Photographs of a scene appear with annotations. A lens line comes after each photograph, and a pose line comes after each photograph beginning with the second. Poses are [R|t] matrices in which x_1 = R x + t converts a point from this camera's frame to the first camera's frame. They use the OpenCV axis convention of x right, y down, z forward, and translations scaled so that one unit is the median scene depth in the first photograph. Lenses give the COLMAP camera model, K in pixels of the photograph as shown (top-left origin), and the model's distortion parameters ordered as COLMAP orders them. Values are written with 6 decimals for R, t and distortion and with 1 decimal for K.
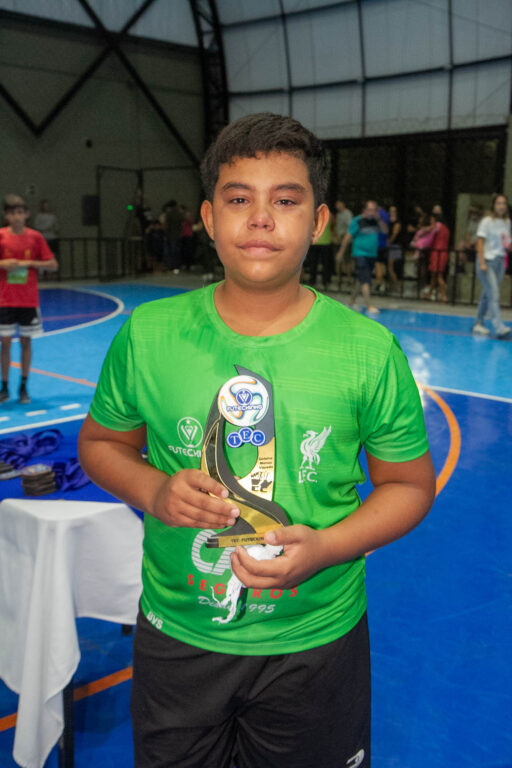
lens RADIAL K [[866.7, 0, 252.9], [0, 866.7, 369.7], [0, 0, 1]] dist [-0.001387, 0.356022]
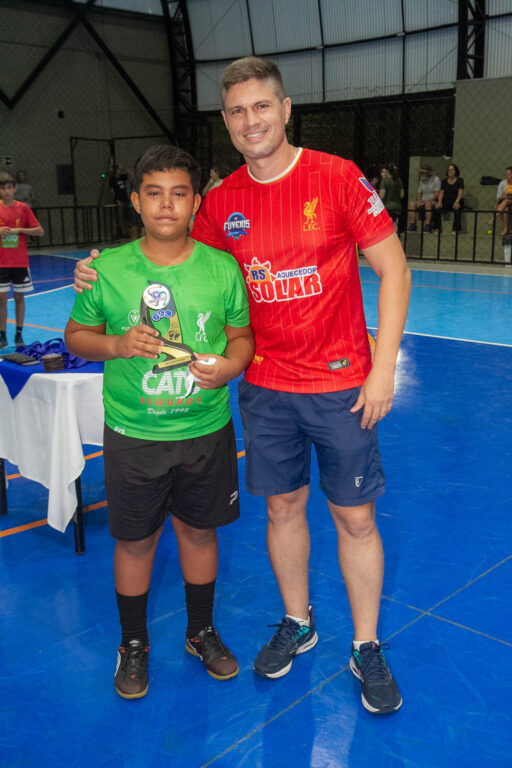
lens RADIAL K [[887.5, 0, 259.2], [0, 887.5, 370.7], [0, 0, 1]] dist [0.002453, 0.387821]
pose [[0.999232, -0.030230, 0.024932, 0.016644], [0.029245, 0.998812, 0.038967, 0.015441], [-0.026080, -0.038208, 0.998929, -0.116323]]
